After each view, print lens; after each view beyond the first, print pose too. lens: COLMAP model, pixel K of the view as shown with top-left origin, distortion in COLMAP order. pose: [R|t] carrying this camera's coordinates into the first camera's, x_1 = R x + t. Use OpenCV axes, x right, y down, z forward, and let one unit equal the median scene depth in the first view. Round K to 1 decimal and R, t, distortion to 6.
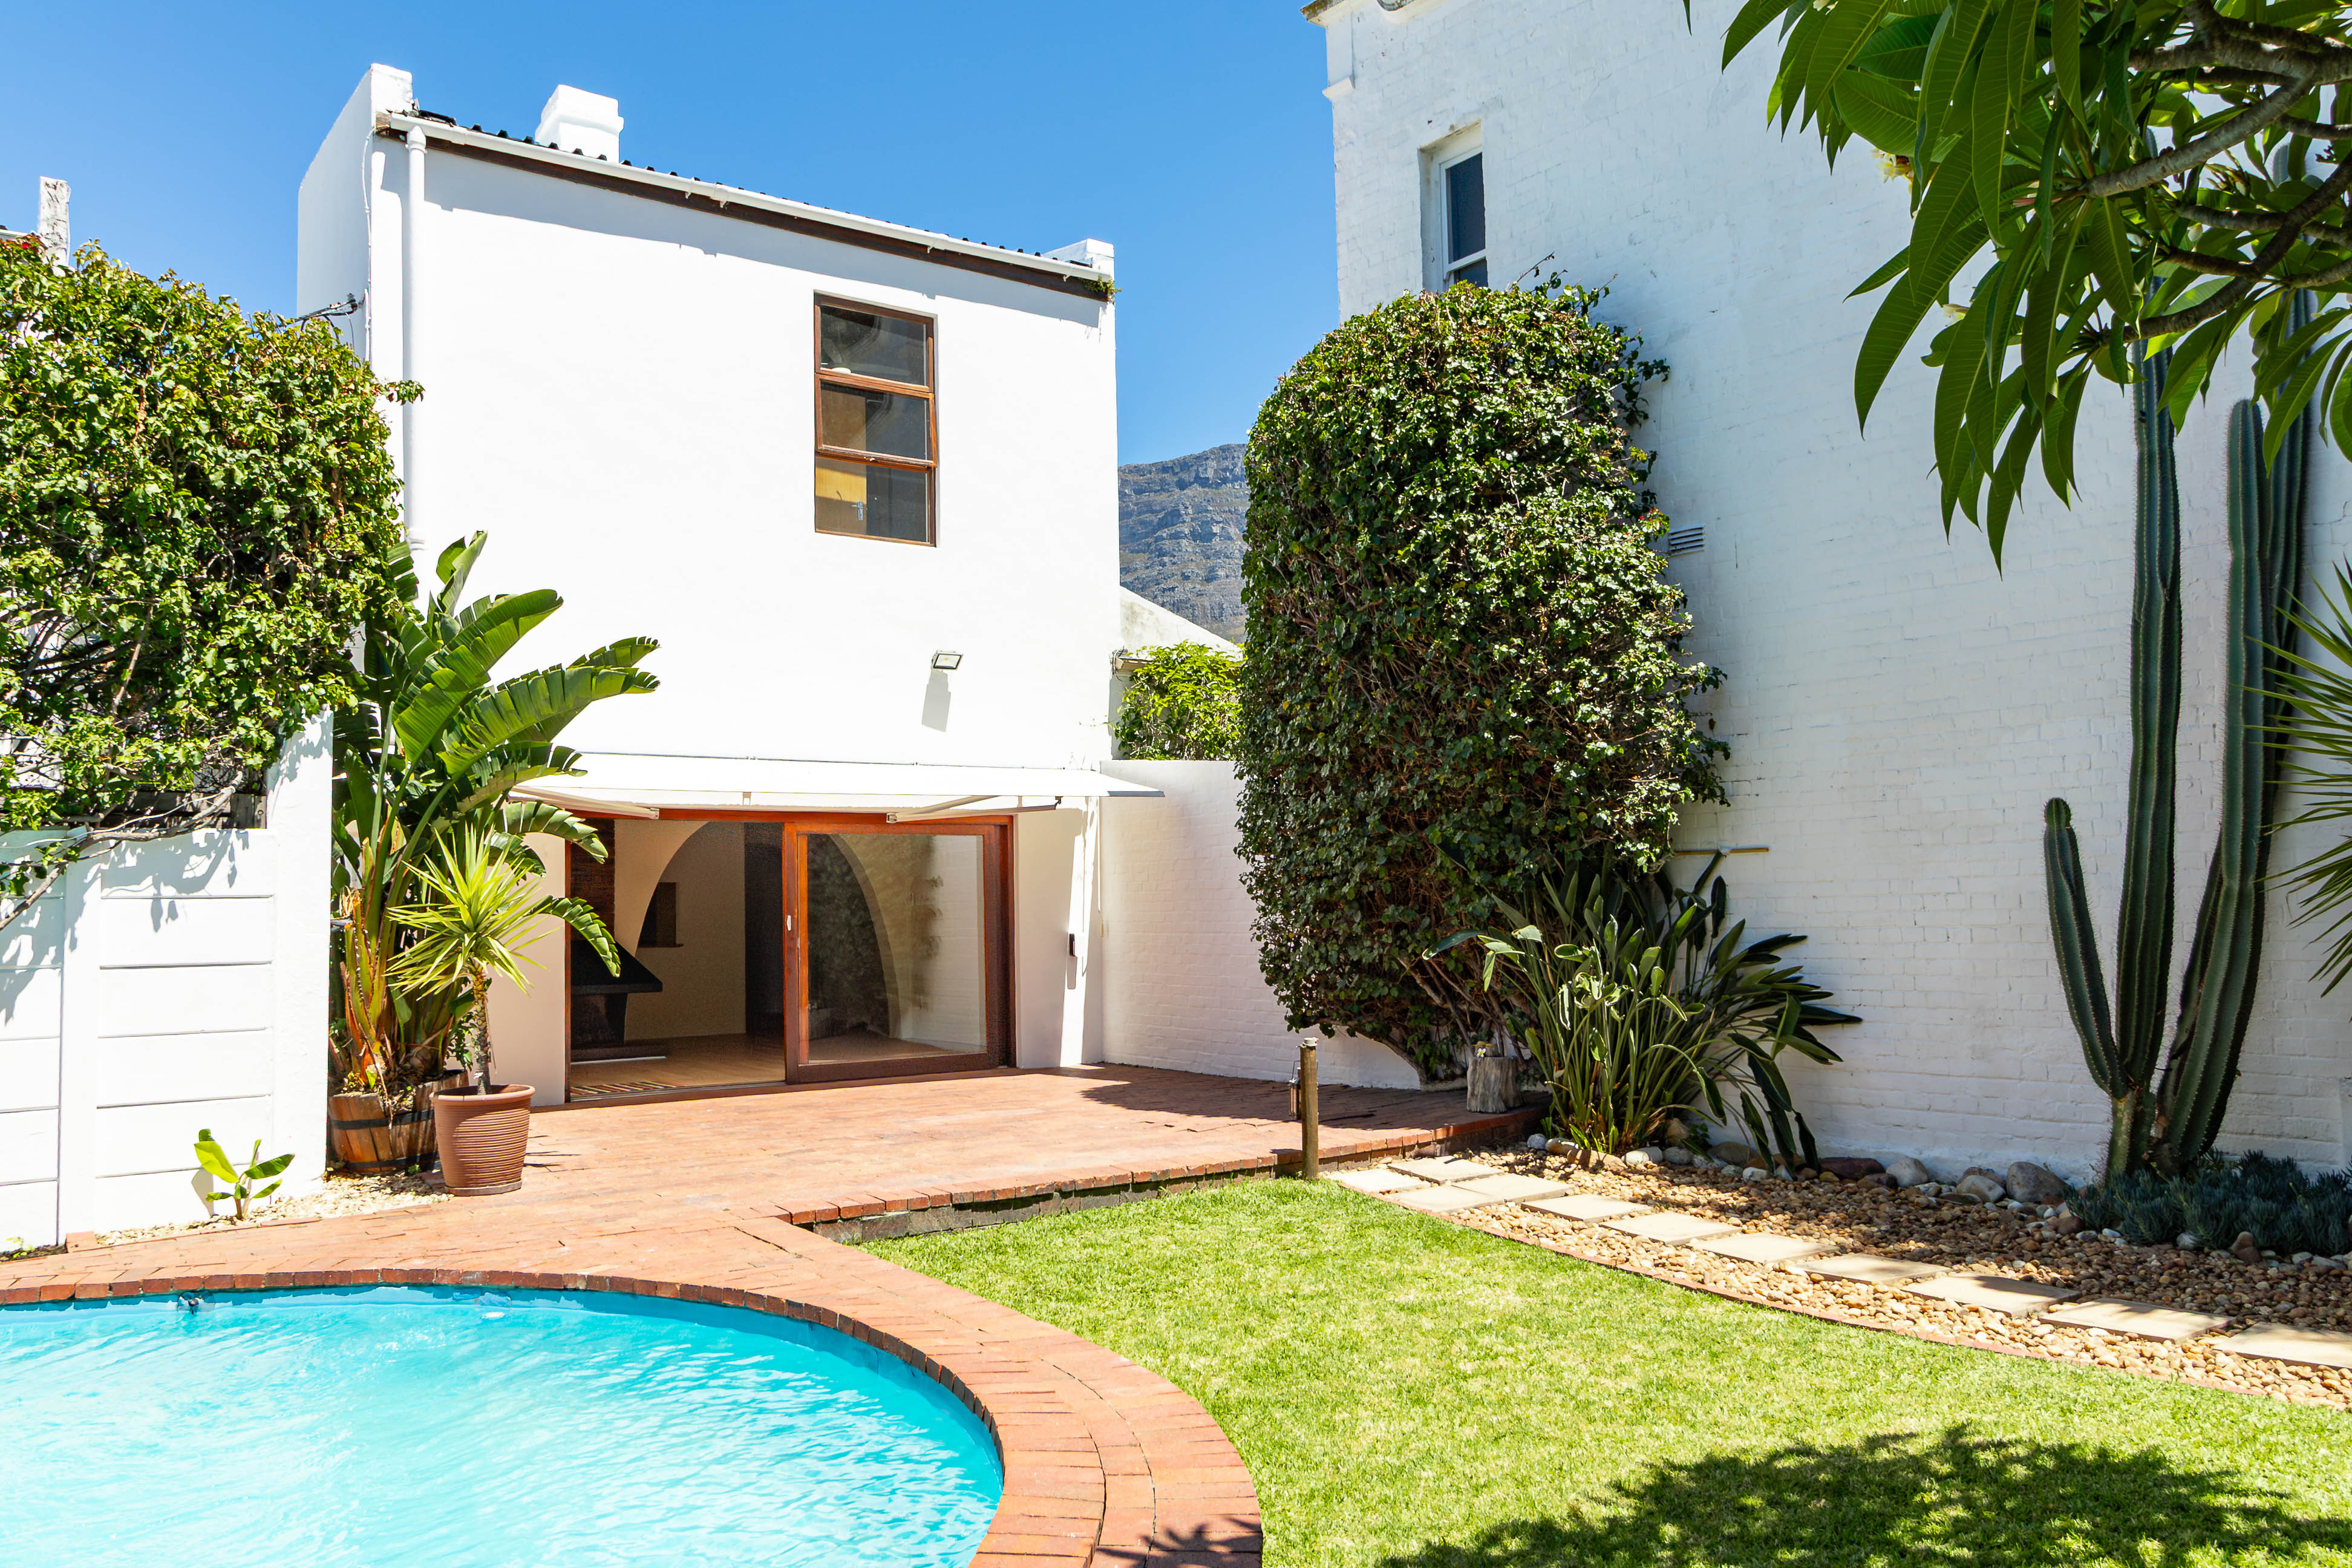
lens RADIAL K [[1744.3, 0, 1115.0], [0, 1744.3, 853.0], [0, 0, 1]] dist [-0.002582, -0.001198]
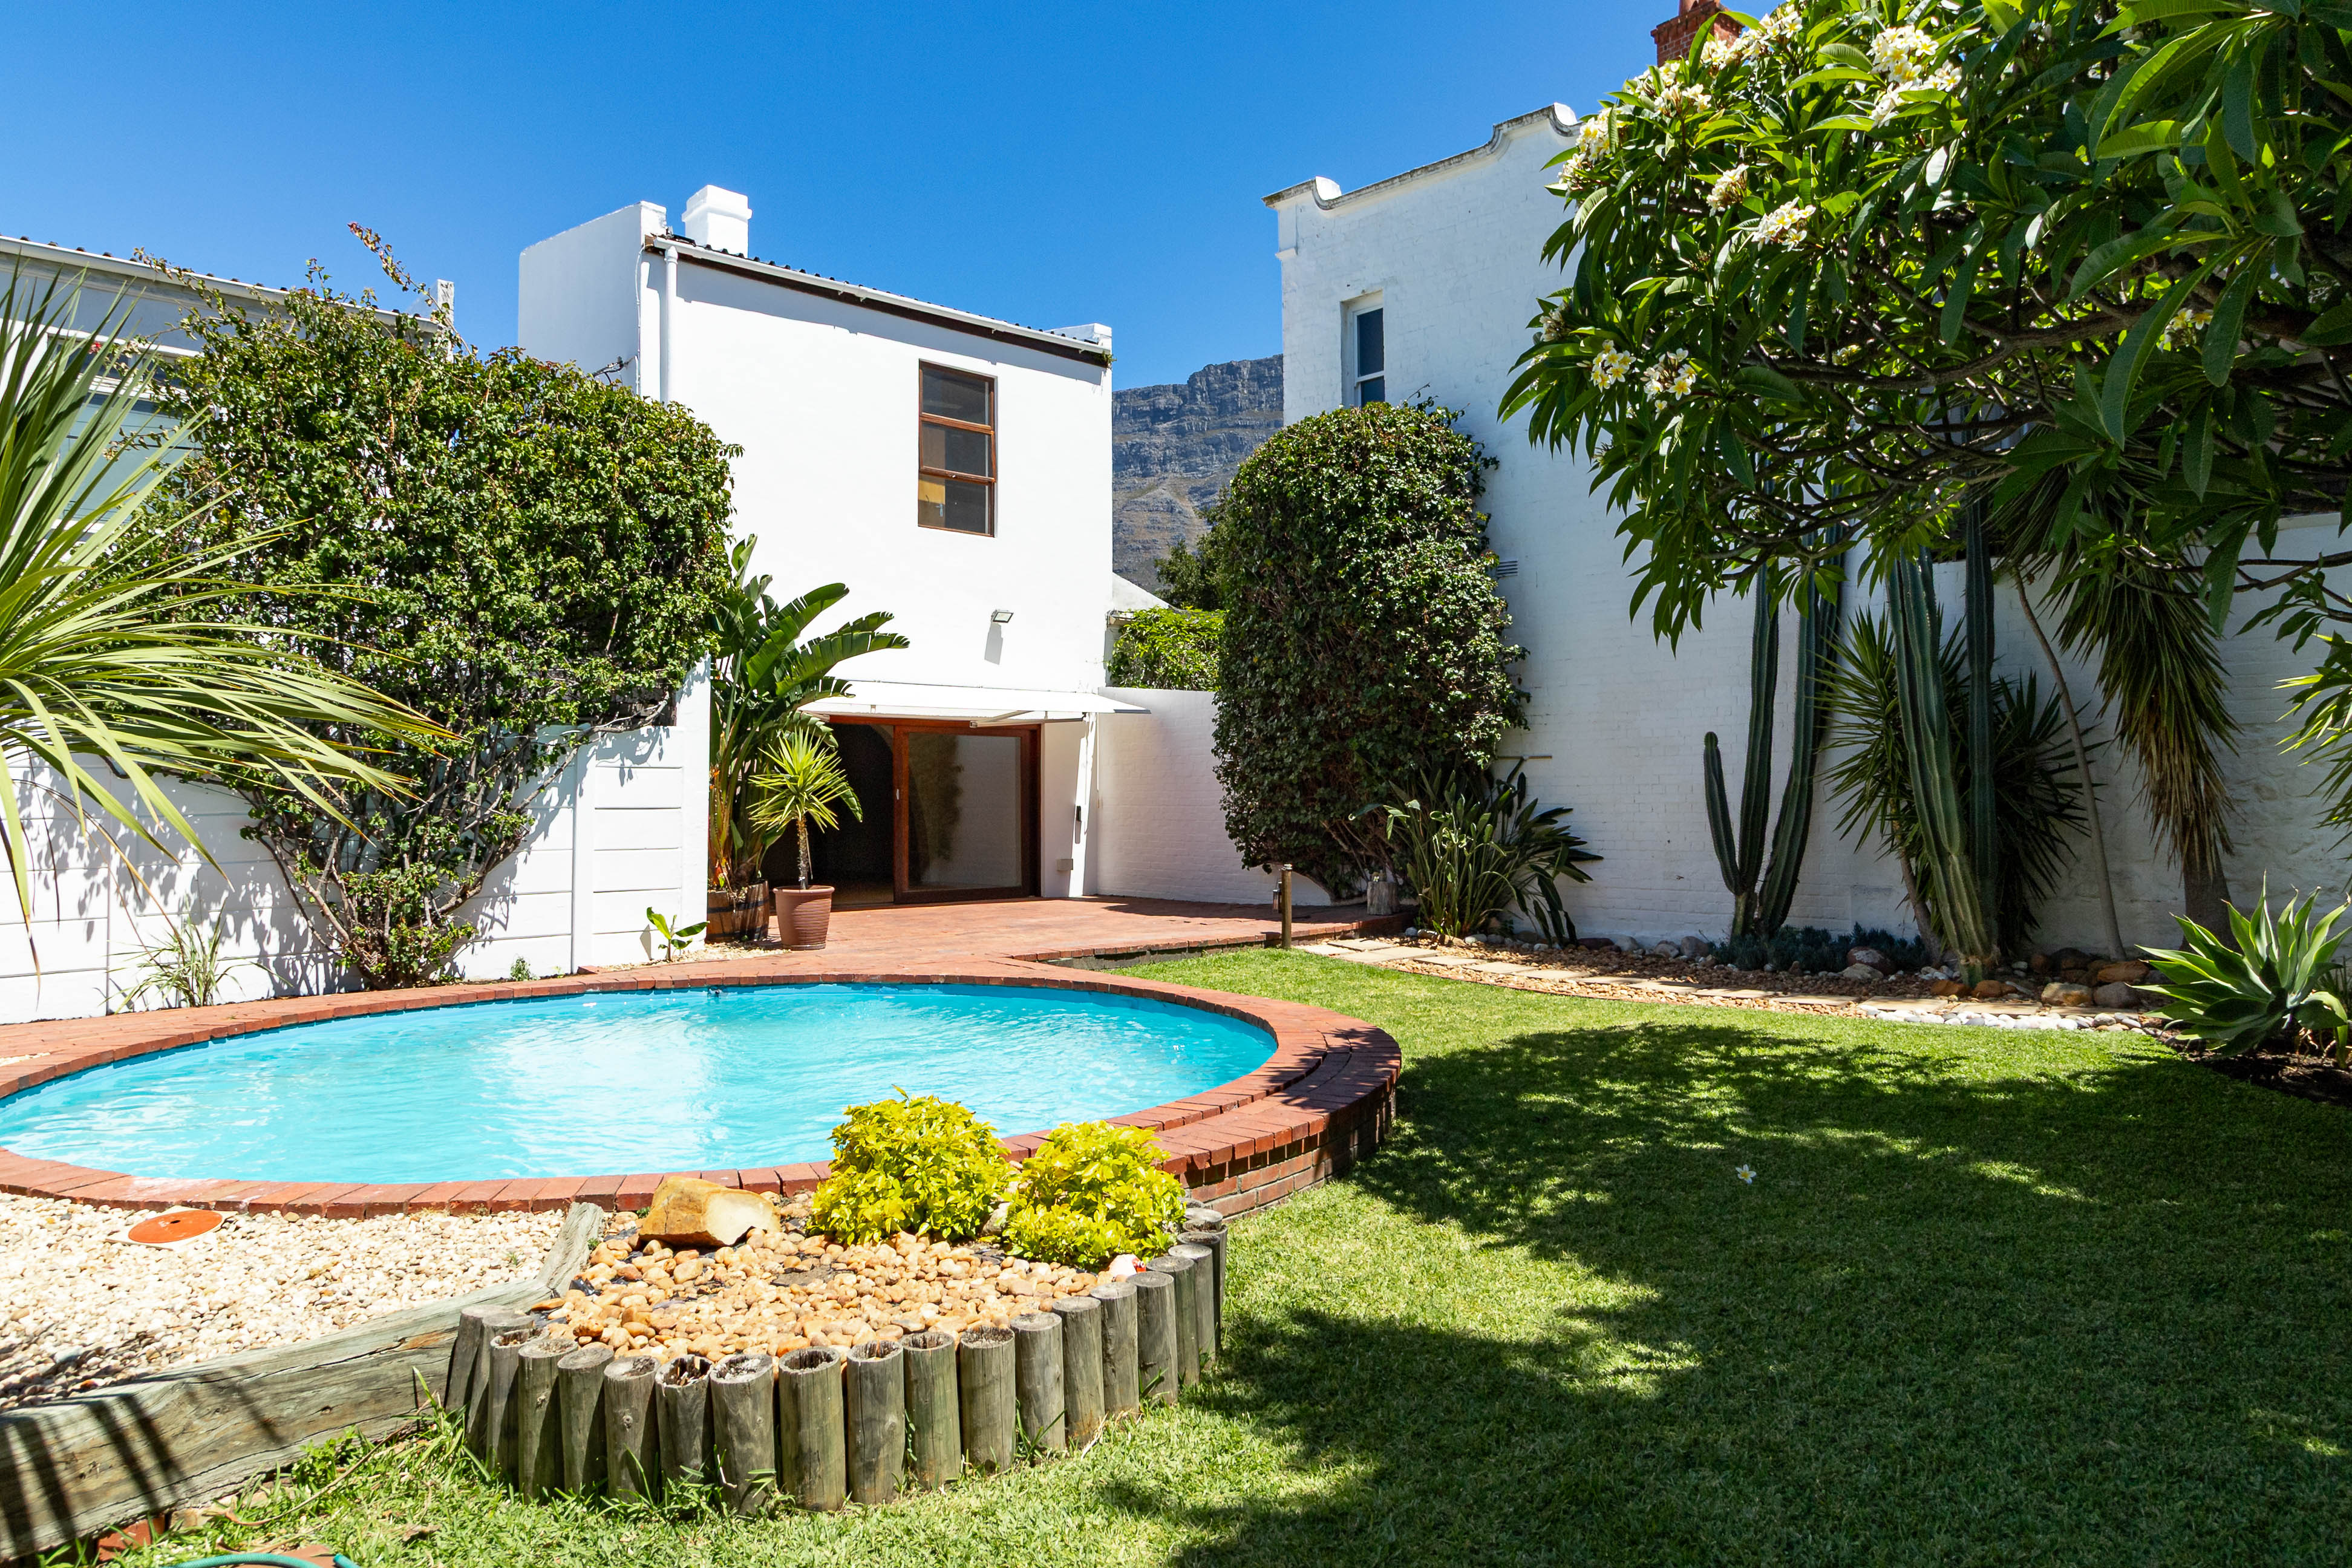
lens RADIAL K [[1534.5, 0, 1135.9], [0, 1534.5, 772.2], [0, 0, 1]] dist [-0.004211, 0.007975]
pose [[0.992703, 0.018473, 0.119161, -0.198758], [-0.020124, 0.999717, 0.012665, 0.001879], [-0.118893, -0.014971, 0.992794, -0.419608]]
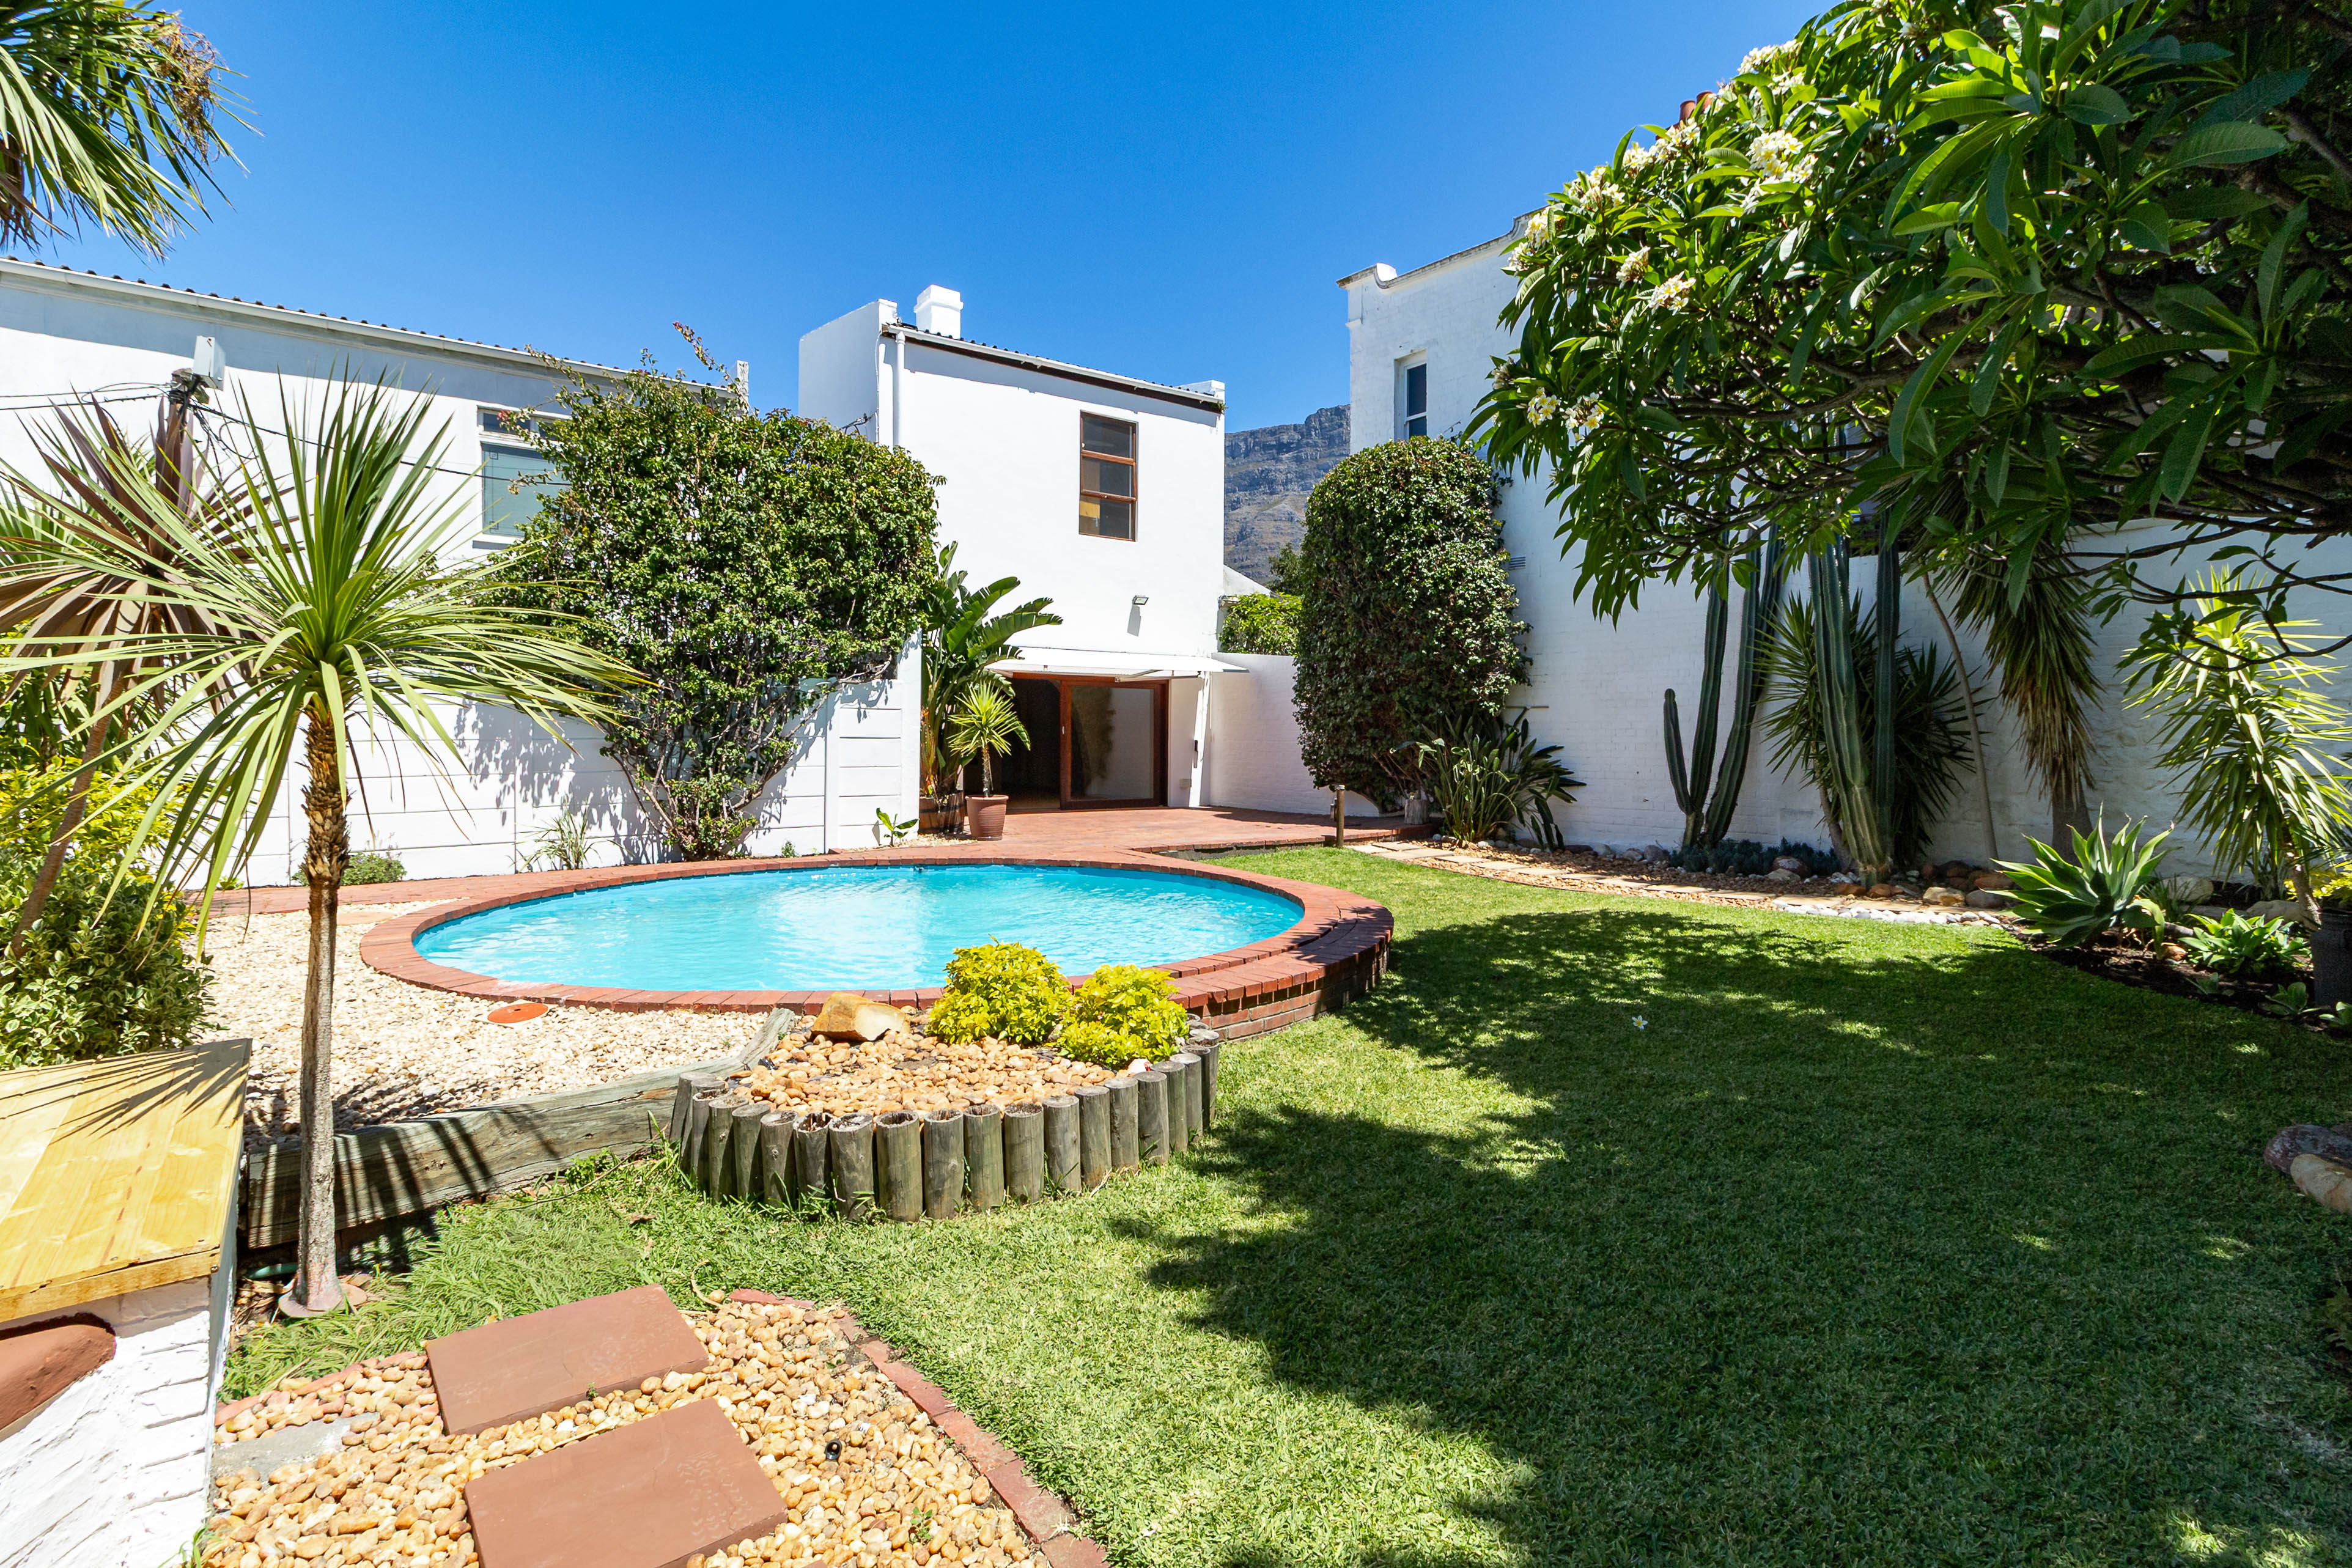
lens RADIAL K [[1129.2, 0, 1132.0], [0, 1129.2, 765.6], [0, 0, 1]] dist [0.004099, 0.001058]
pose [[0.999609, 0.027187, 0.006534, -0.159631], [-0.027529, 0.997842, 0.059607, 0.001273], [-0.004899, -0.059764, 0.998201, -0.430342]]
